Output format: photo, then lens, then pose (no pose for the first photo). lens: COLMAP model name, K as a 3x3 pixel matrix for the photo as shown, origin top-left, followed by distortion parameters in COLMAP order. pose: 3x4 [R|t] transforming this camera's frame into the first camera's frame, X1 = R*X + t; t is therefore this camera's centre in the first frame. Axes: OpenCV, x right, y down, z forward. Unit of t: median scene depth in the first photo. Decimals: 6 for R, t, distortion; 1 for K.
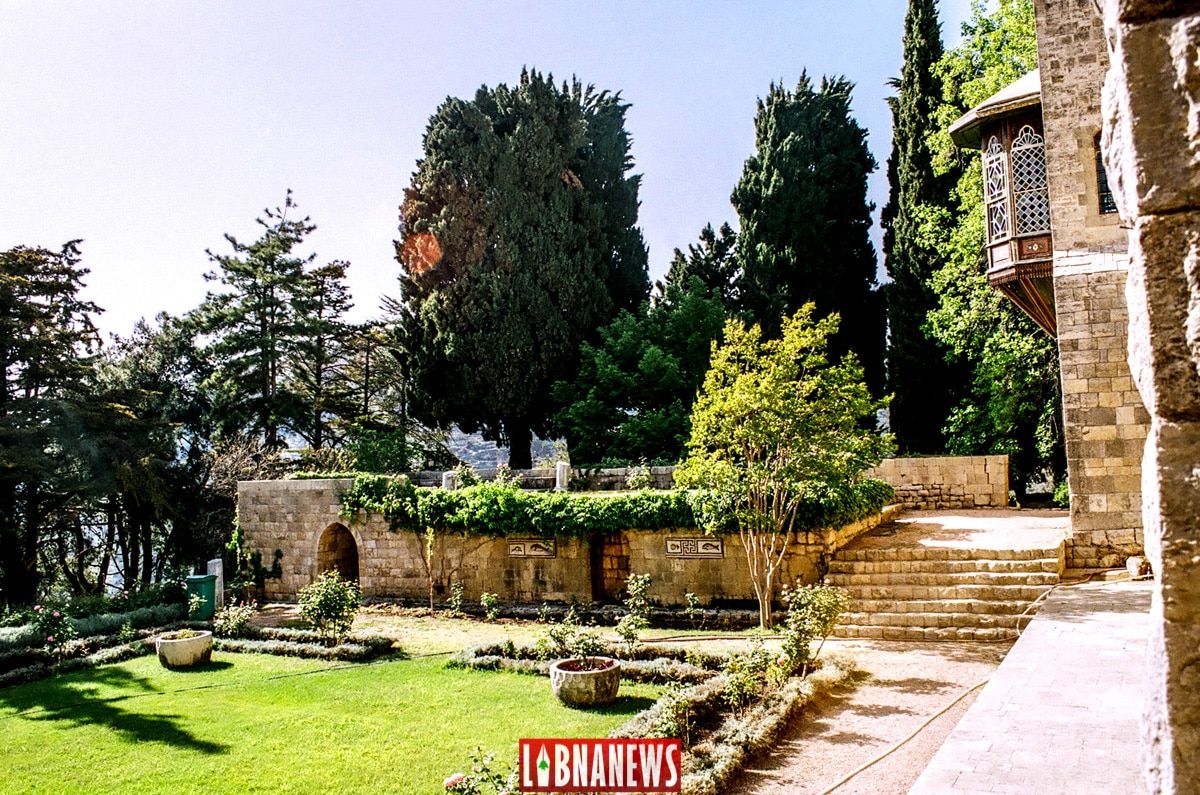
lens RADIAL K [[1081.1, 0, 600.0], [0, 1081.1, 397.5], [0, 0, 1]] dist [-0.186780, 0.197535]
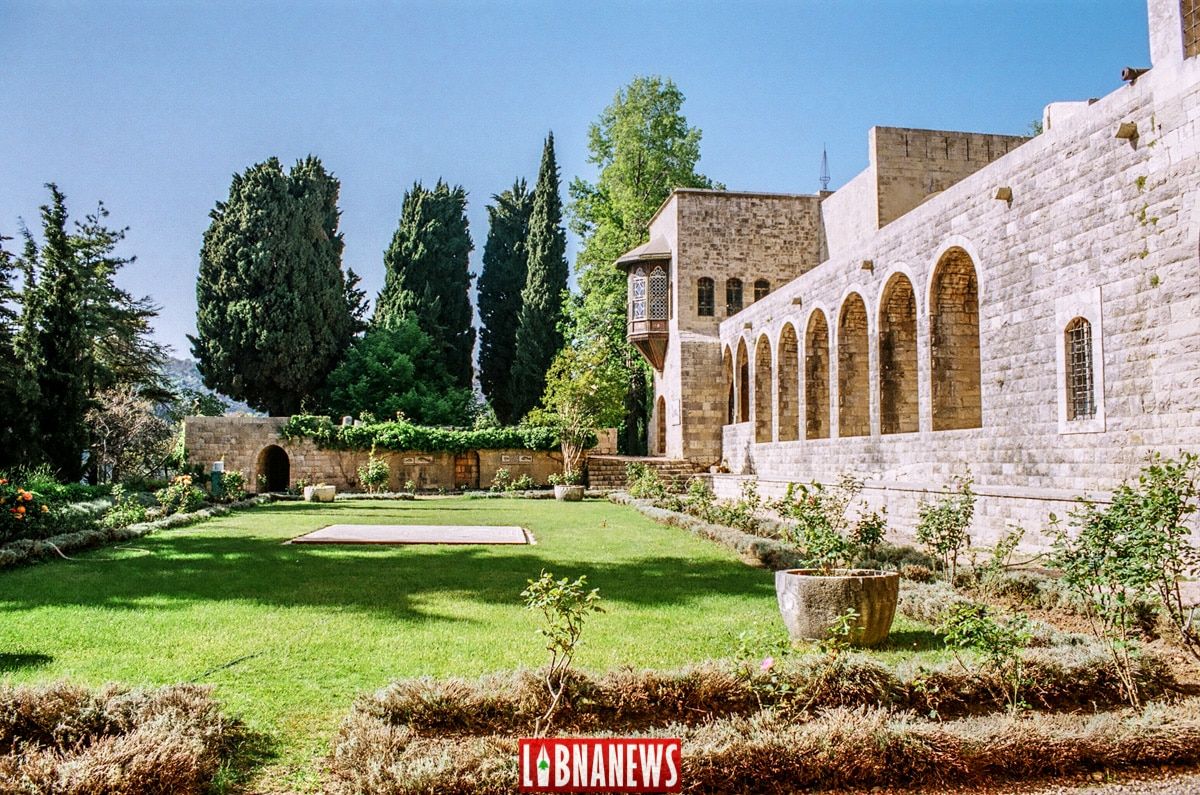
lens RADIAL K [[1081.1, 0, 600.0], [0, 1081.1, 397.5], [0, 0, 1]] dist [-0.186780, 0.197535]
pose [[0.800181, 0.079342, 0.594488, -0.800489], [-0.062166, 0.996844, -0.049366, 0.095393], [-0.596528, 0.002544, 0.802588, -0.551839]]
